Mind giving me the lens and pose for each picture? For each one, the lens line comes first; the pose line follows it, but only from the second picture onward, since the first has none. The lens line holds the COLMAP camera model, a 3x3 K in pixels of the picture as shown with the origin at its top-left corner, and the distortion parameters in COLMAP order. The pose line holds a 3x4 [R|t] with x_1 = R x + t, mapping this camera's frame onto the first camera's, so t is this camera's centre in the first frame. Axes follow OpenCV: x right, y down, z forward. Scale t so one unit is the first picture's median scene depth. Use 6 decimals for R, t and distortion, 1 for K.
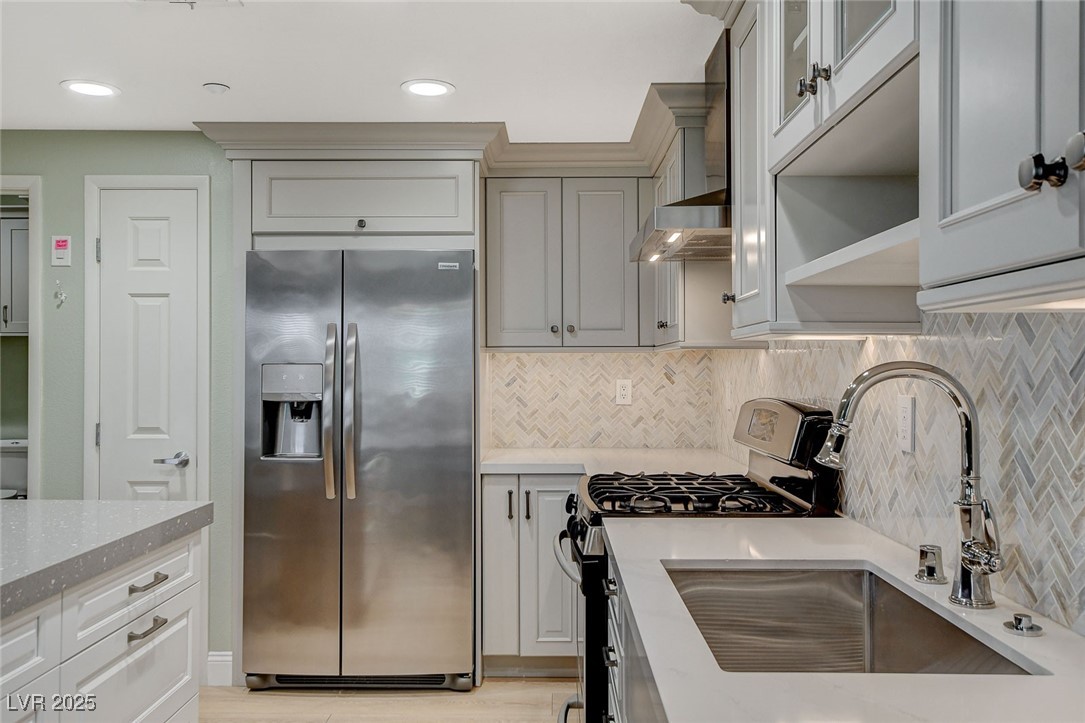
lens RADIAL K [[885.7, 0, 542.5], [0, 885.7, 361.5], [0, 0, 1]] dist [0.006434, 0.005445]
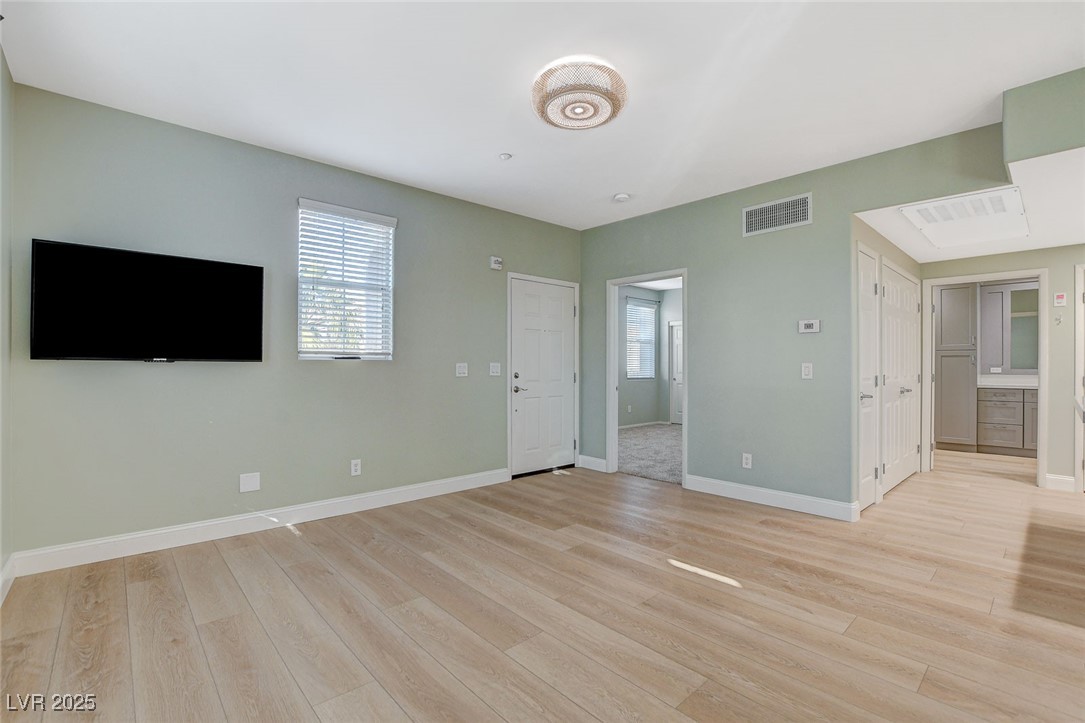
lens RADIAL K [[484.8, 0, 543.2], [0, 484.8, 365.3], [0, 0, 1]] dist [-0.029036, 0.001065]
pose [[0.686544, 0.000997, -0.727087, -0.591194], [0.001306, 0.999996, 0.002605, 0.038998], [0.727087, -0.002738, 0.686540, -0.793084]]
